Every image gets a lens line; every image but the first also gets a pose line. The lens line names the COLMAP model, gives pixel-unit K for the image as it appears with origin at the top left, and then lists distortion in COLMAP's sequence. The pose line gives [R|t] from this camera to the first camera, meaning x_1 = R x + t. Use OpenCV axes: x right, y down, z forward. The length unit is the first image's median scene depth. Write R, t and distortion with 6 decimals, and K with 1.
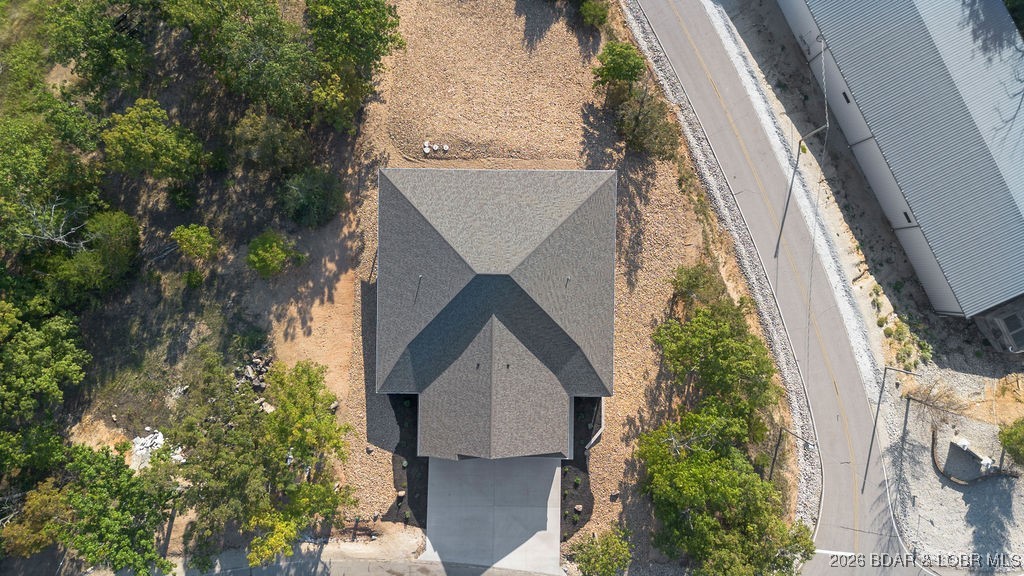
lens RADIAL K [[746.8, 0, 513.4], [0, 746.8, 286.6], [0, 0, 1]] dist [0.041595, -0.002561]
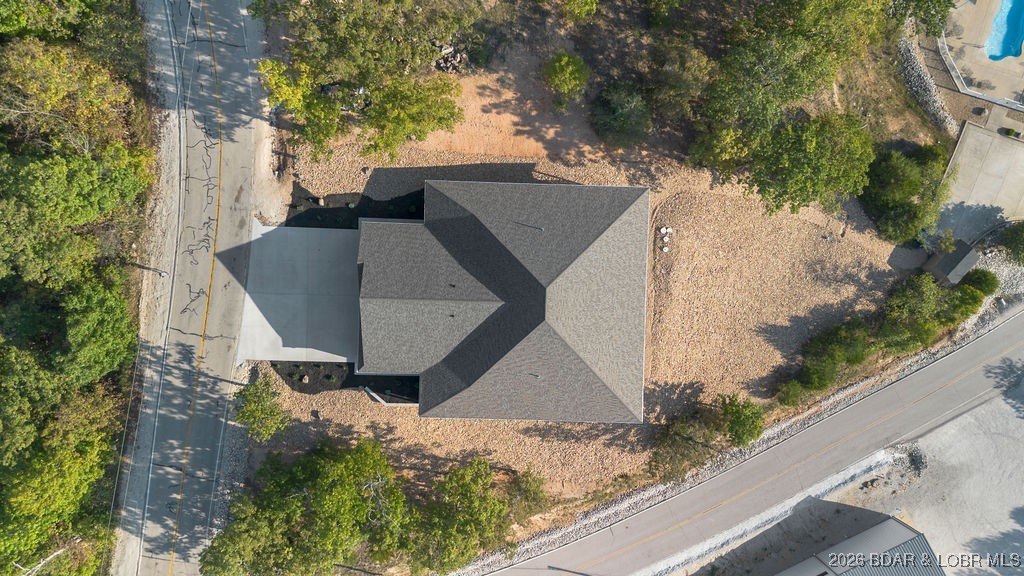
lens RADIAL K [[746.8, 0, 513.4], [0, 746.8, 286.6], [0, 0, 1]] dist [0.041595, -0.002561]
pose [[-0.016283, 0.998716, 0.047971, -0.087865], [-0.999187, -0.014485, -0.037611, 0.057406], [-0.036868, -0.048545, 0.998140, 0.000122]]
